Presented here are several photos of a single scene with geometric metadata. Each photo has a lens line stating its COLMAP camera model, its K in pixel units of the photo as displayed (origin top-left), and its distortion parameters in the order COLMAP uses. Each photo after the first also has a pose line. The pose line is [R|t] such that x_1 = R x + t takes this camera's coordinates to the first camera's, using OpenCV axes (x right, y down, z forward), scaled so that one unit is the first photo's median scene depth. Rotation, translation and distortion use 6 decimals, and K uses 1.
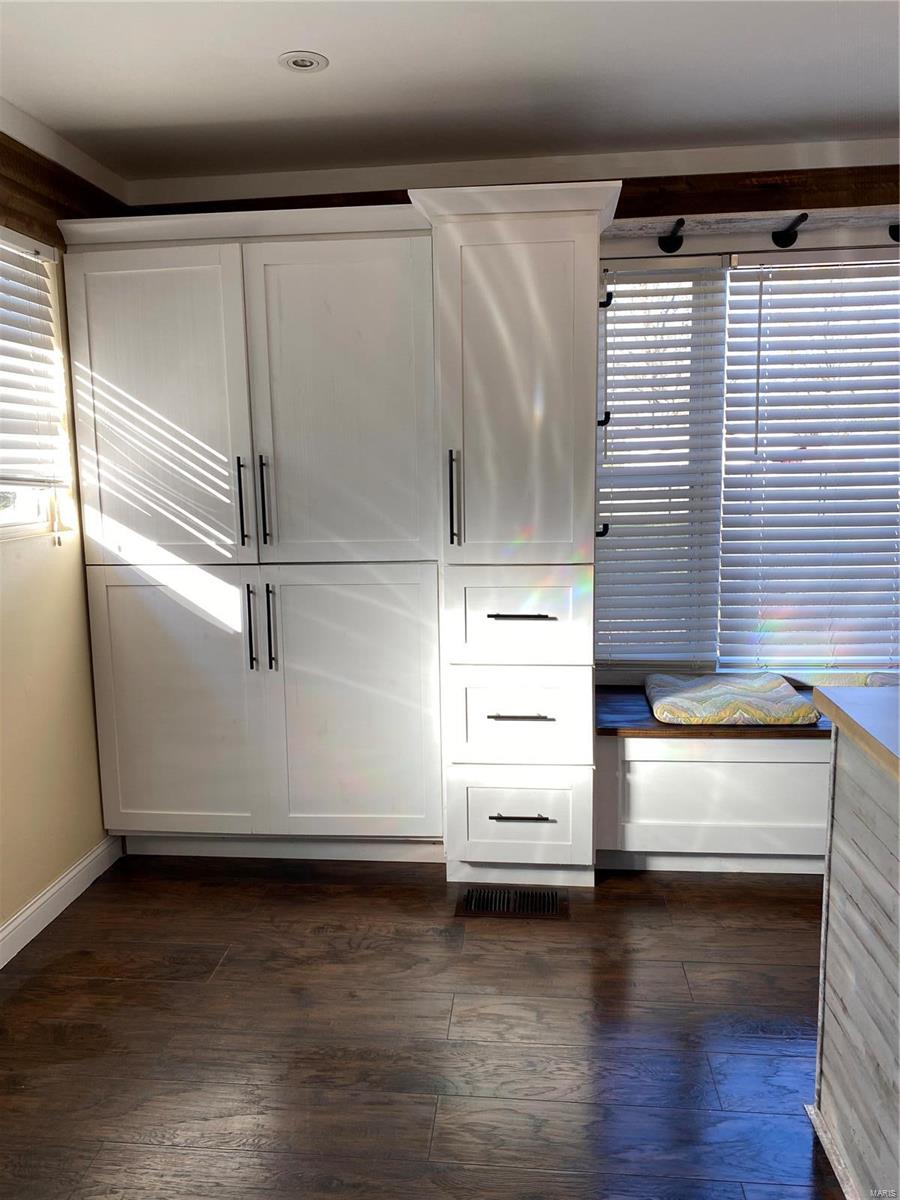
lens RADIAL K [[915.6, 0, 449.1], [0, 915.6, 599.8], [0, 0, 1]] dist [0.039401, -0.069363]
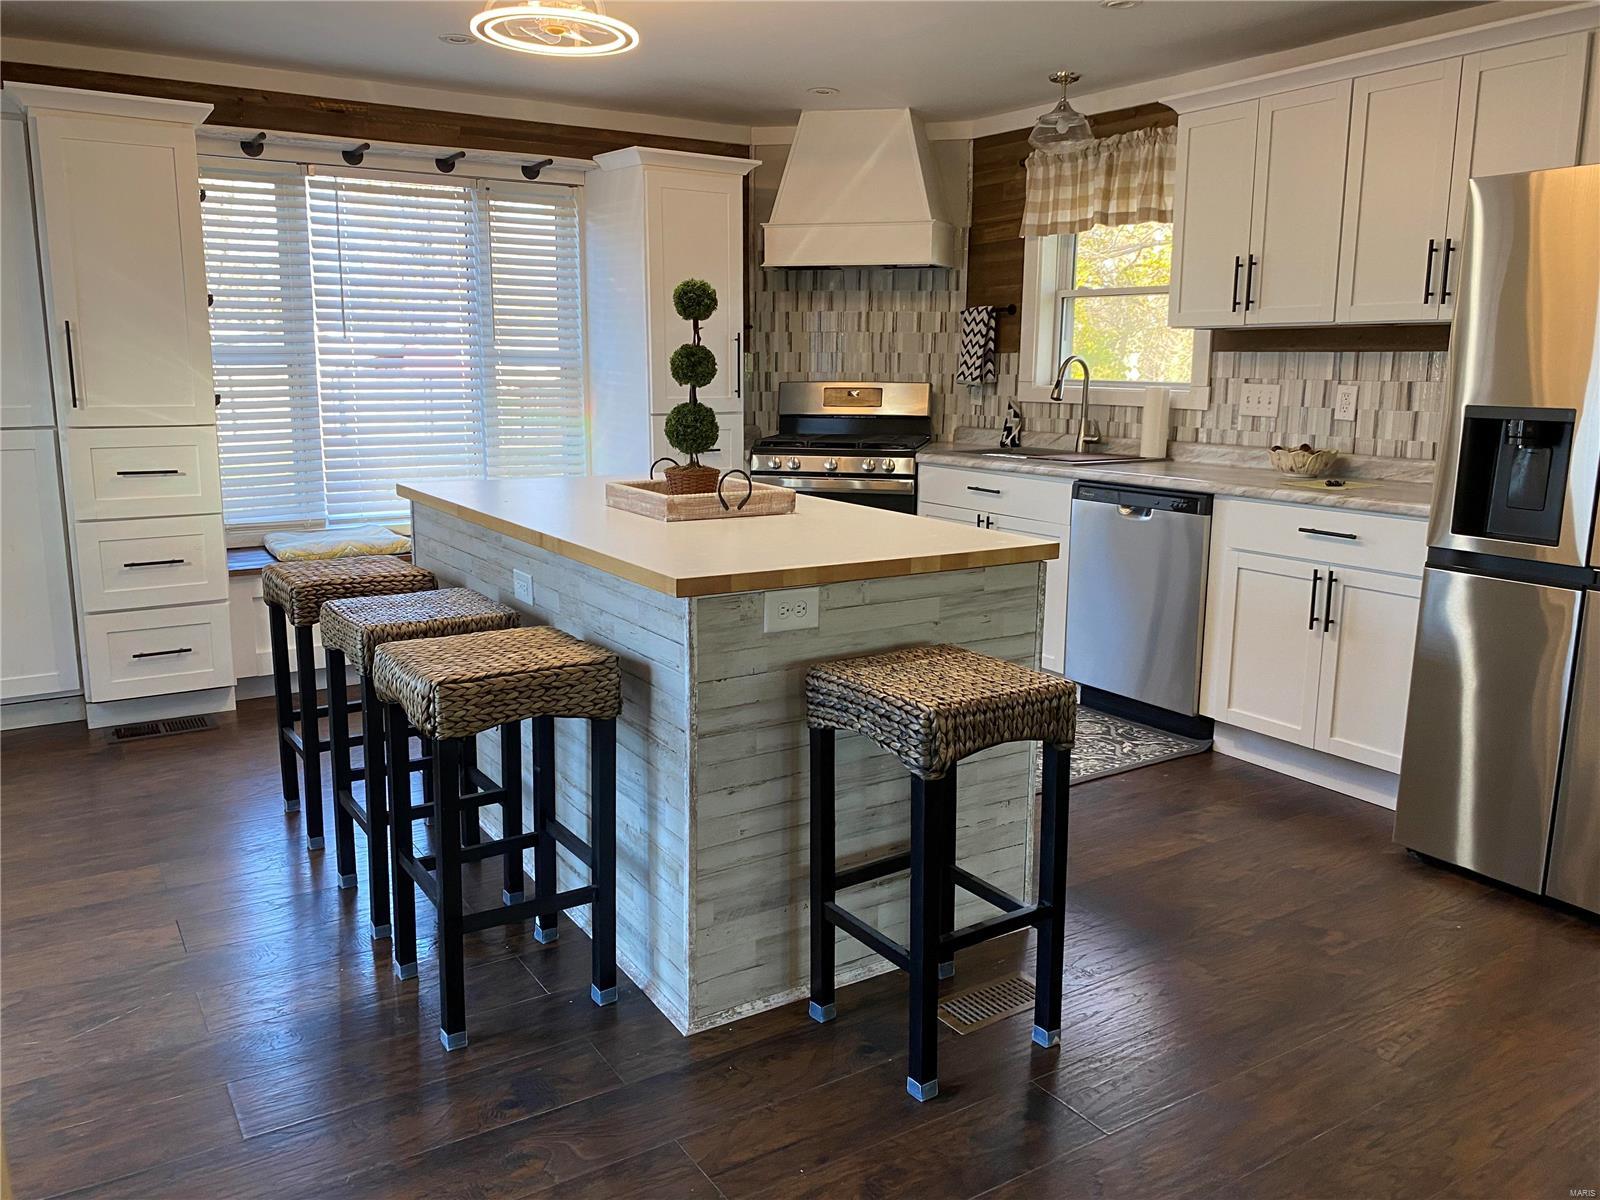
lens RADIAL K [[1220.8, 0, 806.9], [0, 1220.8, 584.7], [0, 0, 1]] dist [0.039401, -0.069363]
pose [[0.774185, -0.085761, 0.627122, -0.232587], [0.064363, 0.996309, 0.056792, 0.110574], [-0.629678, -0.003604, 0.776848, -0.627743]]
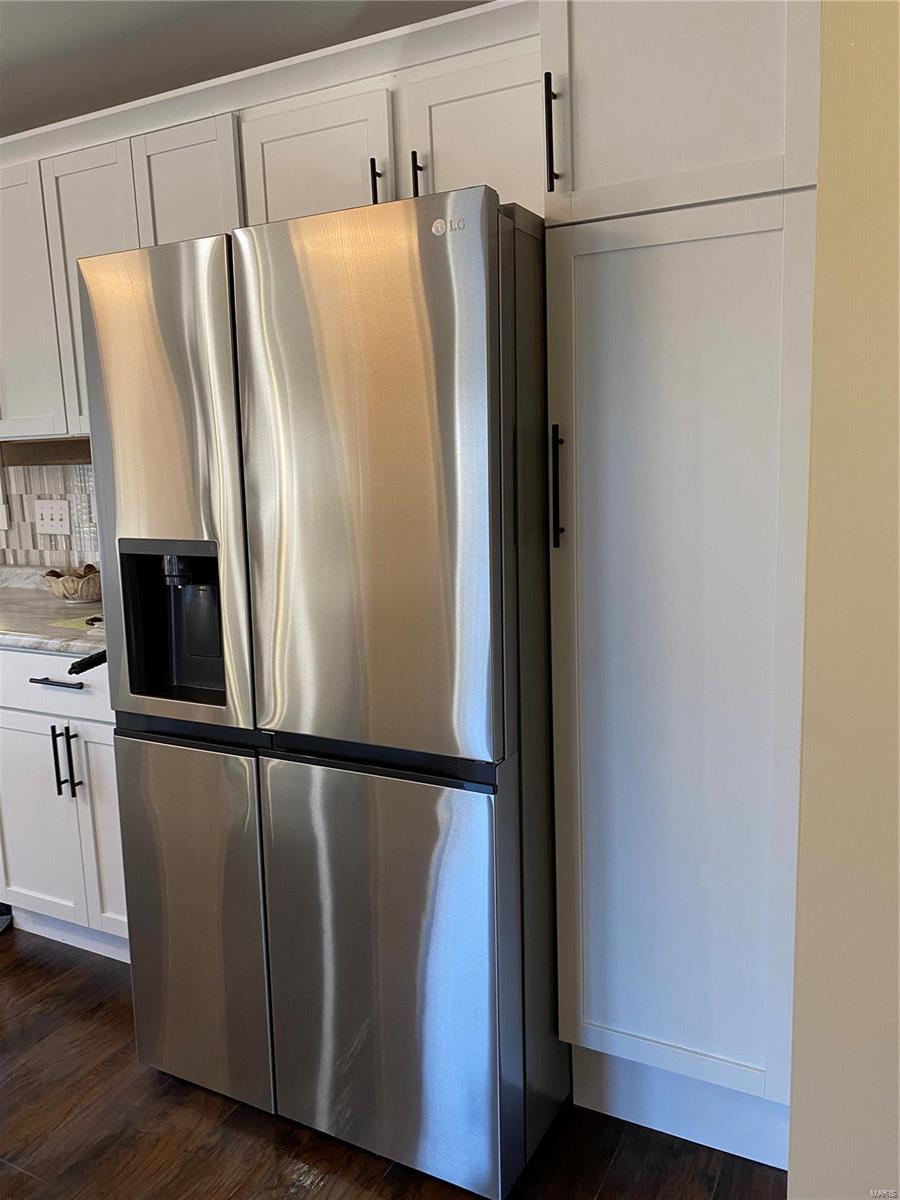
lens RADIAL K [[915.6, 0, 459.6], [0, 915.6, 593.1], [0, 0, 1]] dist [0.039401, -0.069363]
pose [[0.356029, -0.131487, 0.925178, 0.349979], [0.150886, 0.985149, 0.081946, 0.074924], [-0.922213, 0.110422, 0.370581, -0.615160]]
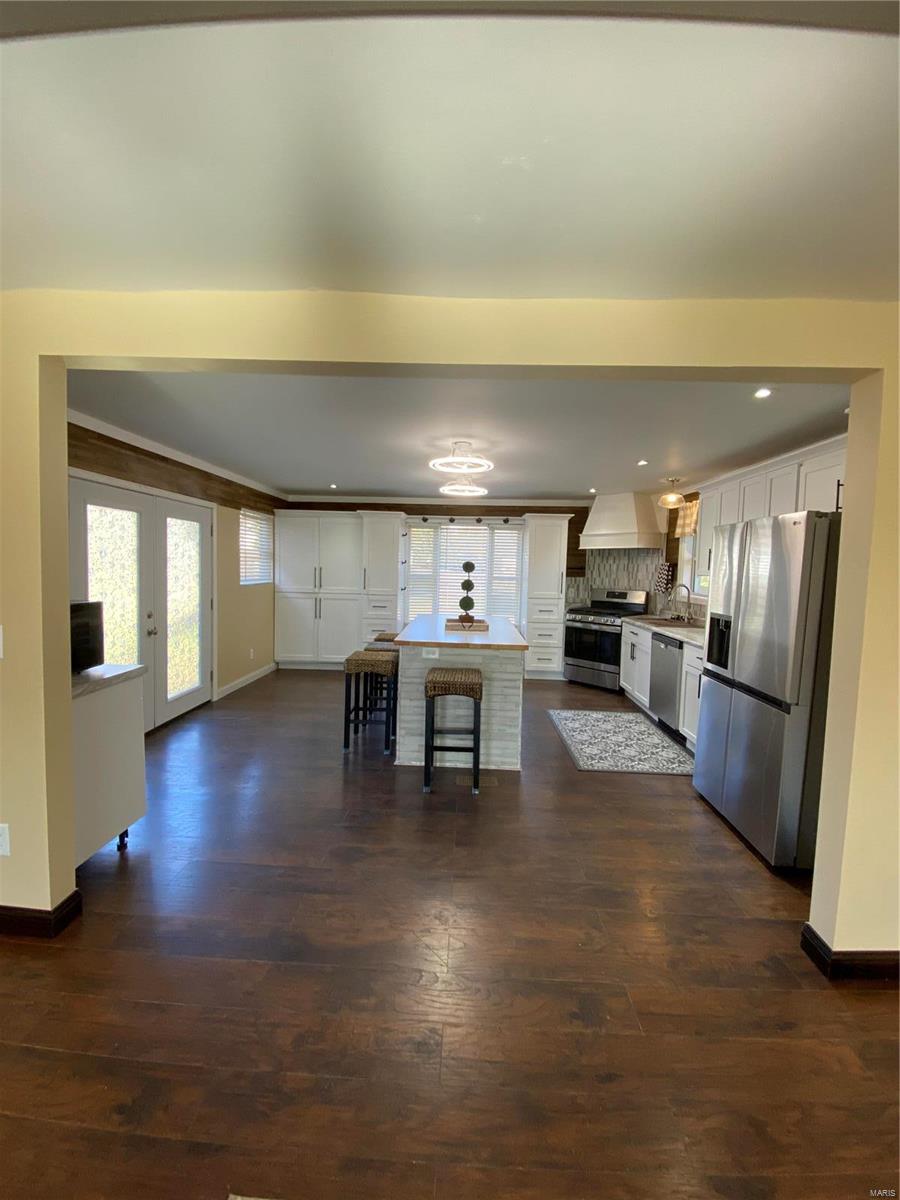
lens RADIAL K [[487.6, 0, 430.4], [0, 487.6, 597.2], [0, 0, 1]] dist [-0.003834, -0.004135]
pose [[0.998391, 0.043979, 0.035782, 0.210506], [-0.041139, 0.996215, -0.076569, 0.126876], [-0.039014, 0.074974, 0.996422, -1.190397]]
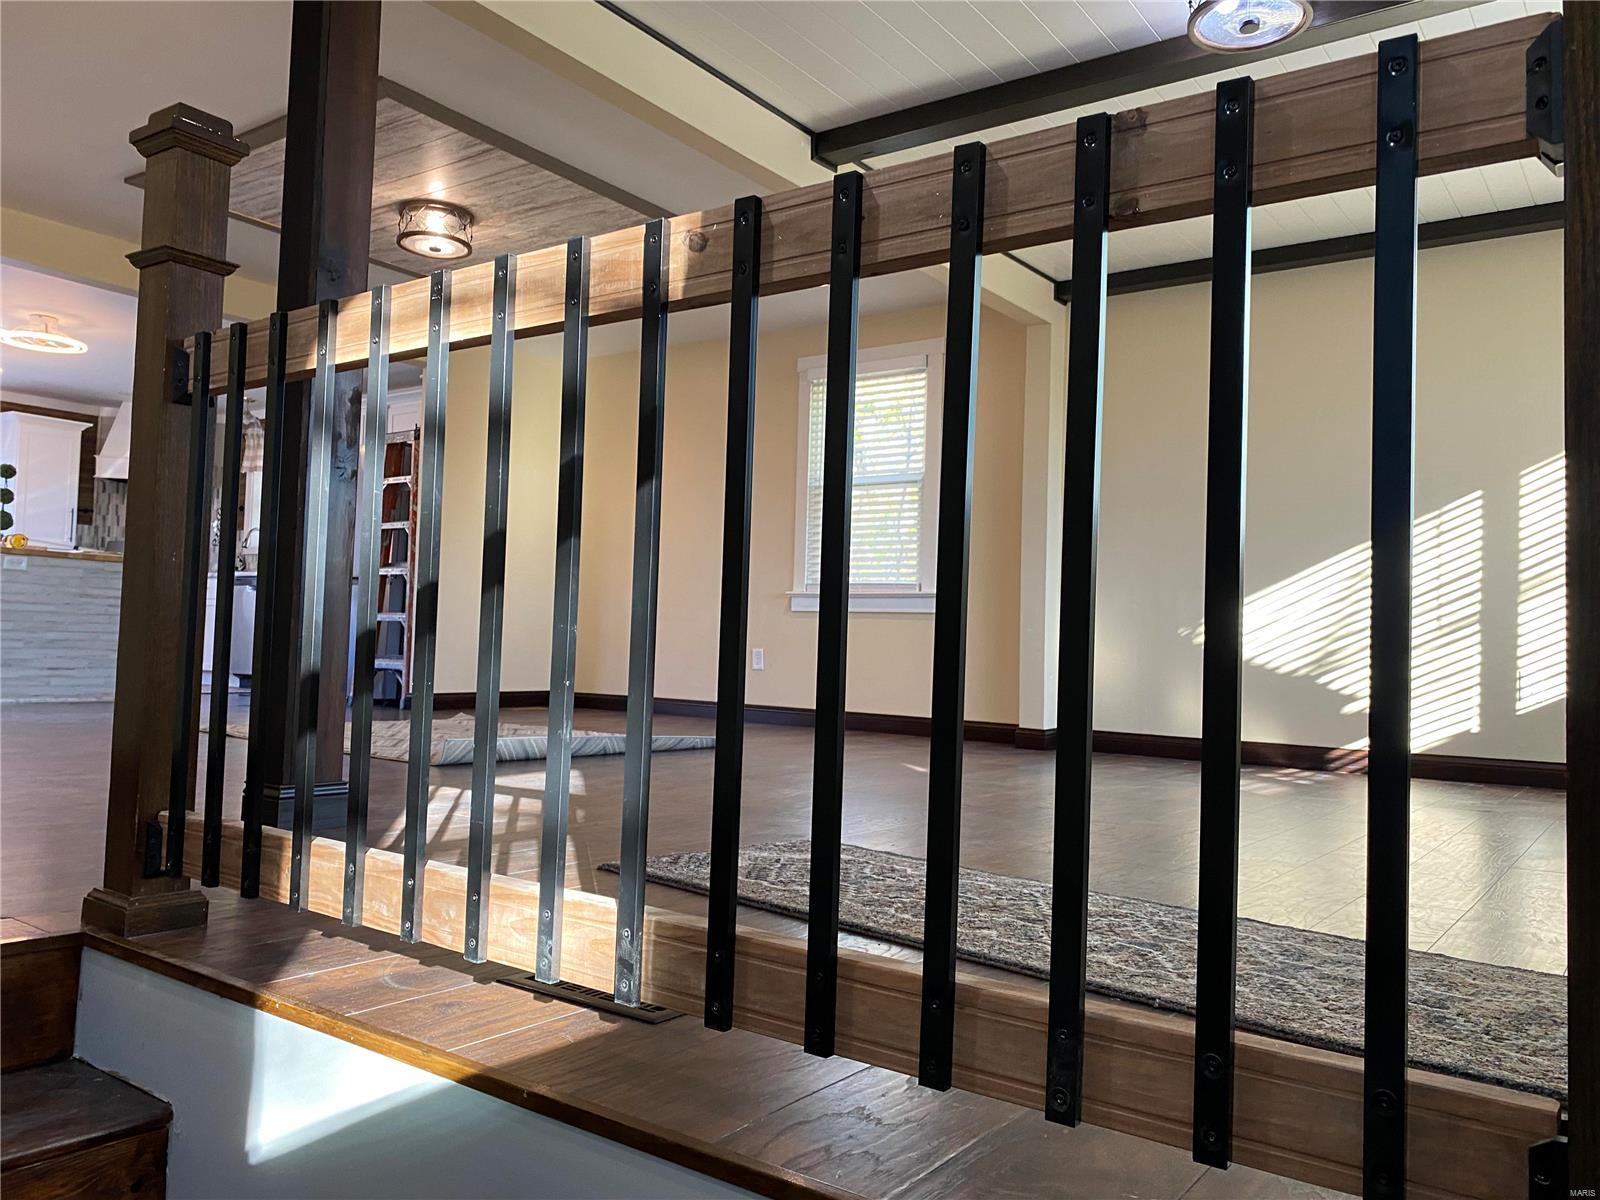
lens RADIAL K [[1220.8, 0, 802.4], [0, 1220.8, 599.2], [0, 0, 1]] dist [0.039401, -0.069363]
pose [[0.499638, 0.076000, 0.862894, -1.055929], [0.075396, 0.988548, -0.130723, 0.678942], [-0.862947, 0.130373, 0.488186, -2.526571]]
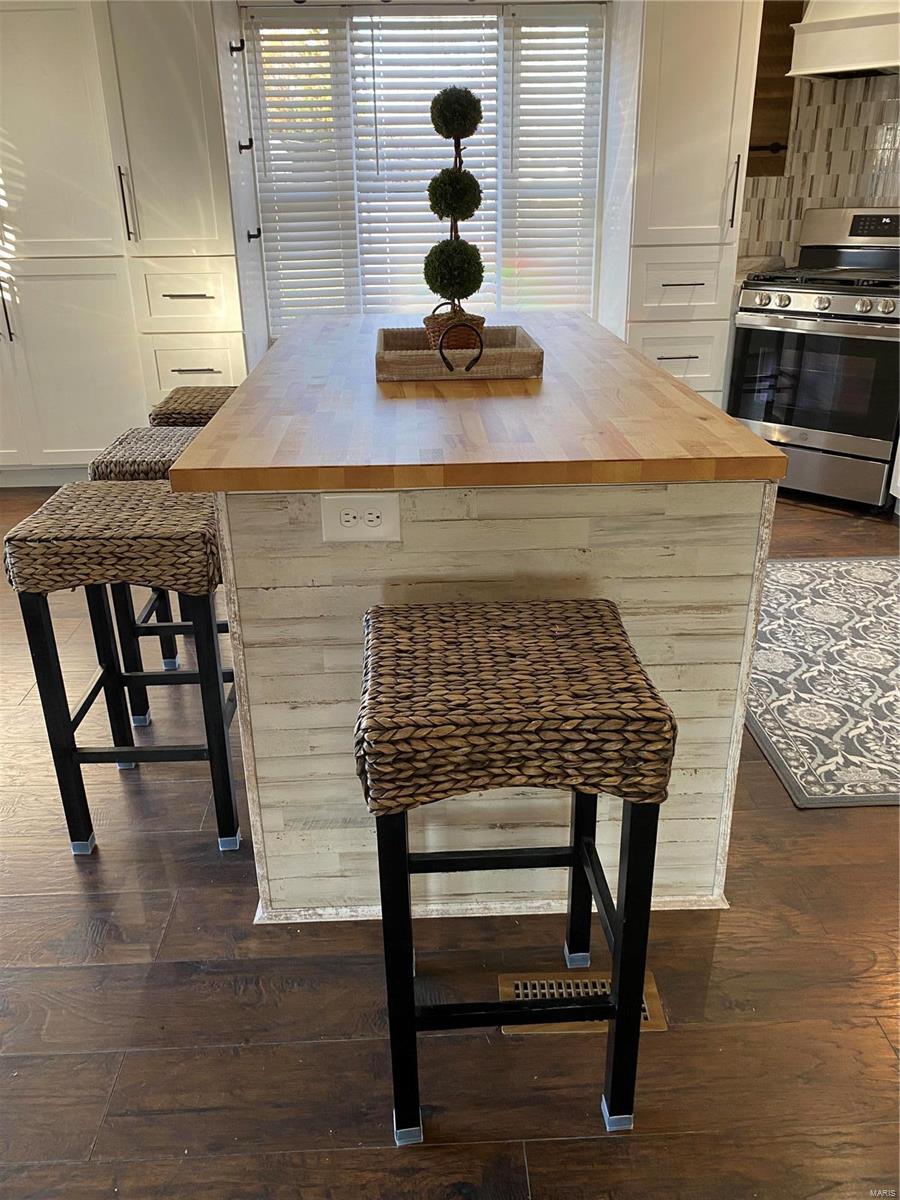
lens RADIAL K [[915.6, 0, 455.1], [0, 915.6, 599.9], [0, 0, 1]] dist [0.039401, -0.069363]
pose [[0.988702, -0.051728, 0.140689, 0.238944], [0.011758, 0.962440, 0.271240, 0.081274], [-0.149435, -0.266521, 0.952174, -0.490051]]
